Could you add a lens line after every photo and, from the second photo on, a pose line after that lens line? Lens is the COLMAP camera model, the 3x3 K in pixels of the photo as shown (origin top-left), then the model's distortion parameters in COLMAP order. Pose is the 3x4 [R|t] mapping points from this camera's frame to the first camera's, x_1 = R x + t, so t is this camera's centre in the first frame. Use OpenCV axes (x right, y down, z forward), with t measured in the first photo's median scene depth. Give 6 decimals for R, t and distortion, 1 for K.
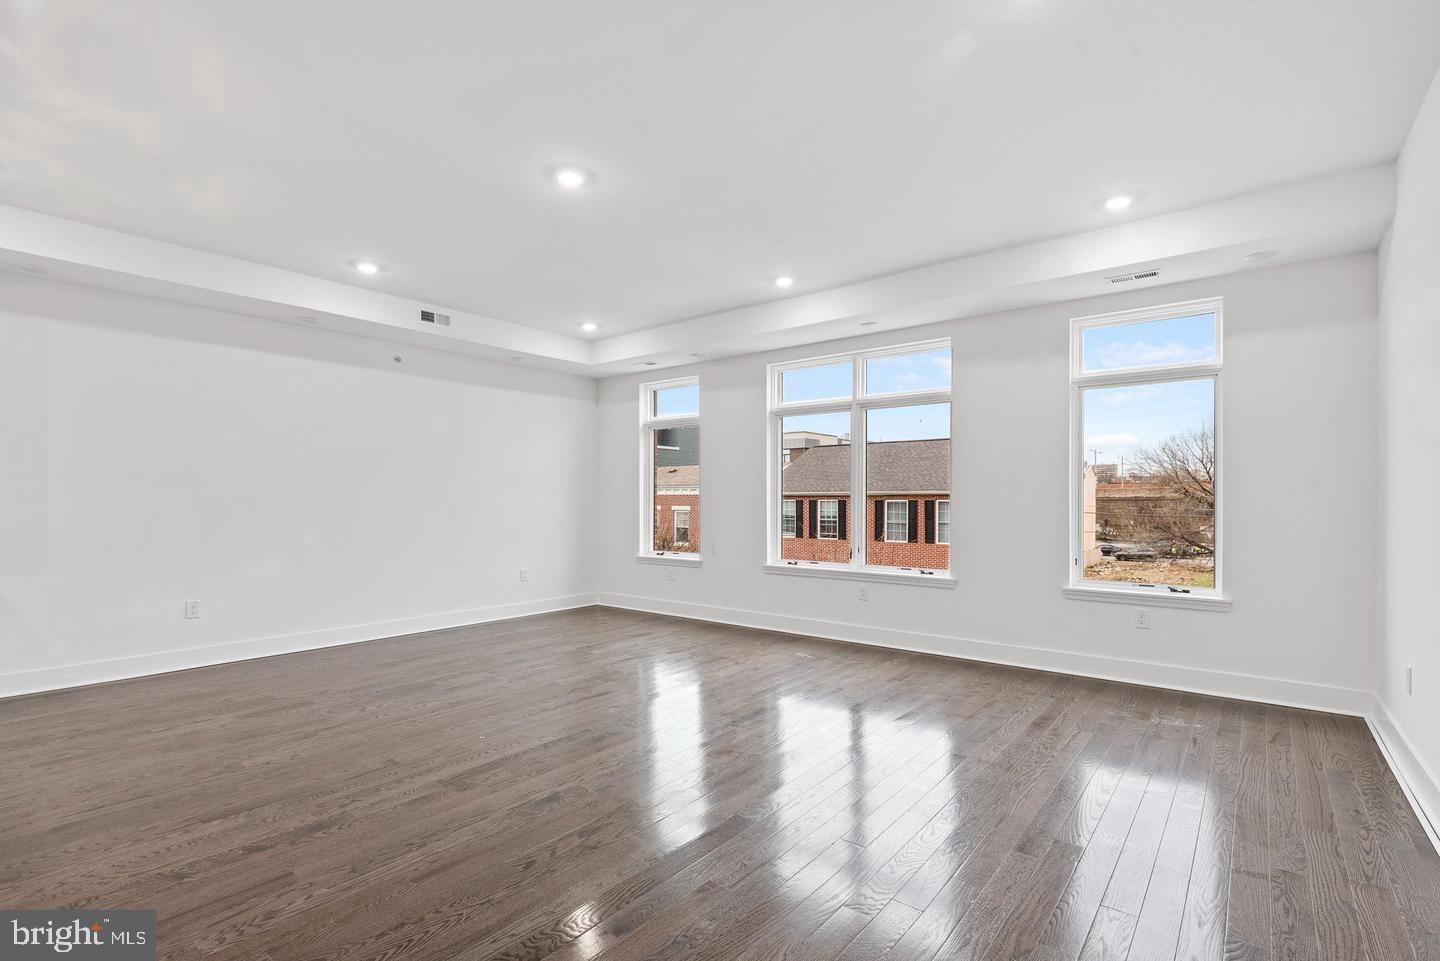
lens RADIAL K [[683.1, 0, 717.0], [0, 683.1, 487.2], [0, 0, 1]] dist [-0.004858, -0.000382]
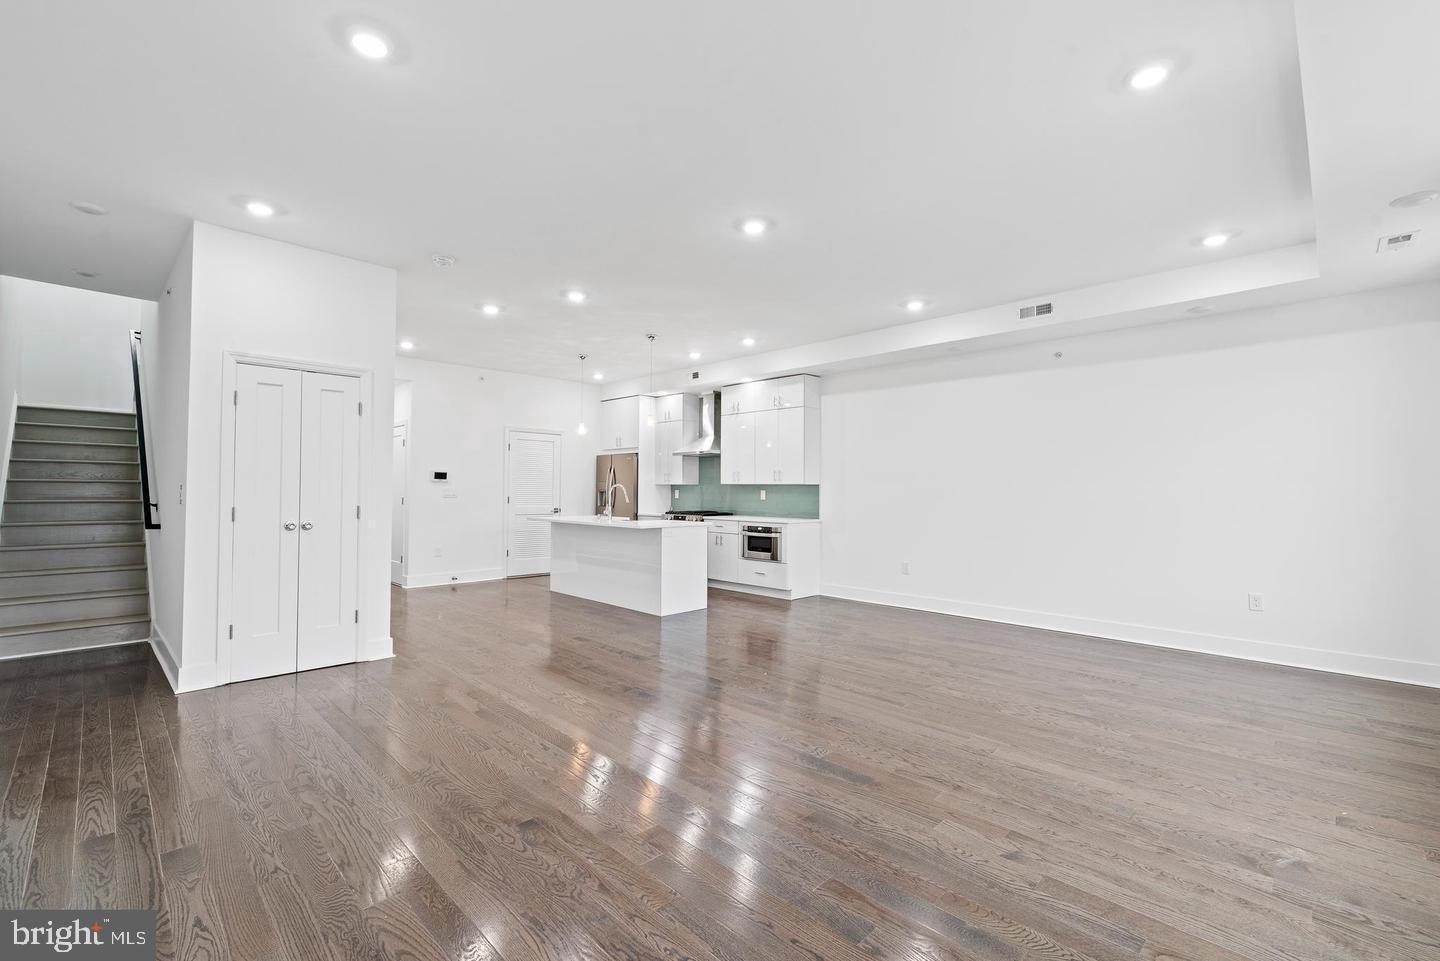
lens RADIAL K [[621.0, 0, 717.0], [0, 621.0, 481.5], [0, 0, 1]] dist [0.006239, -0.002126]
pose [[-0.111945, -0.018951, -0.993534, 0.504909], [0.009948, 0.999747, -0.020190, 0.012216], [0.993665, -0.012144, -0.111728, 0.614084]]
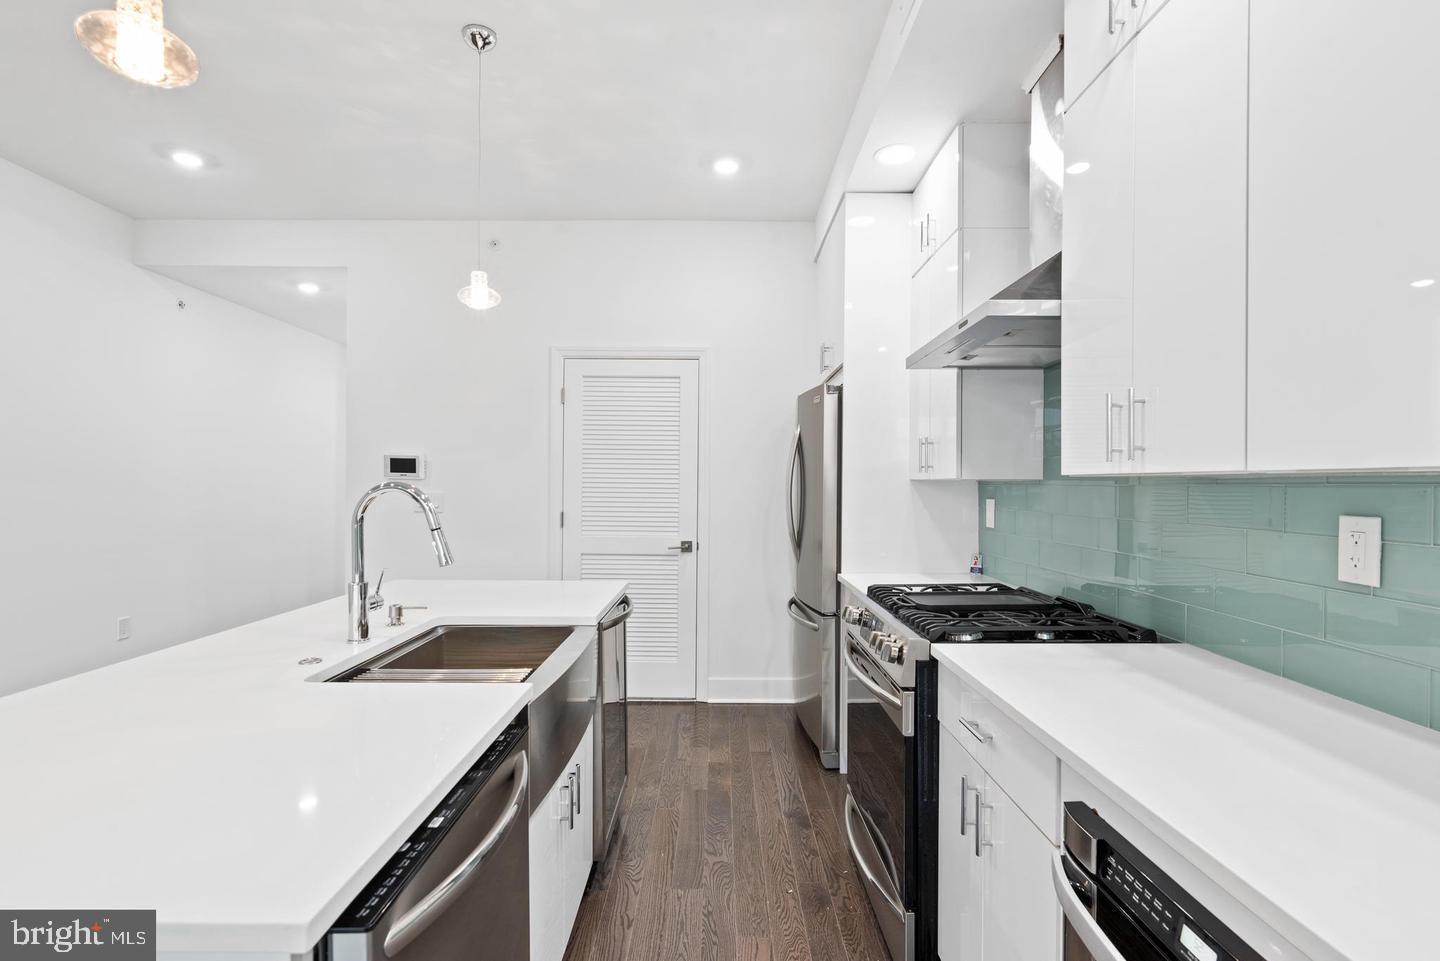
lens RADIAL K [[683.1, 0, 734.0], [0, 683.1, 481.8], [0, 0, 1]] dist [-0.004858, -0.000382]
pose [[-0.763266, -0.009456, -0.646015, -0.567009], [0.004400, 0.999794, -0.019833, -0.002321], [0.646070, -0.017980, -0.763067, 0.598458]]
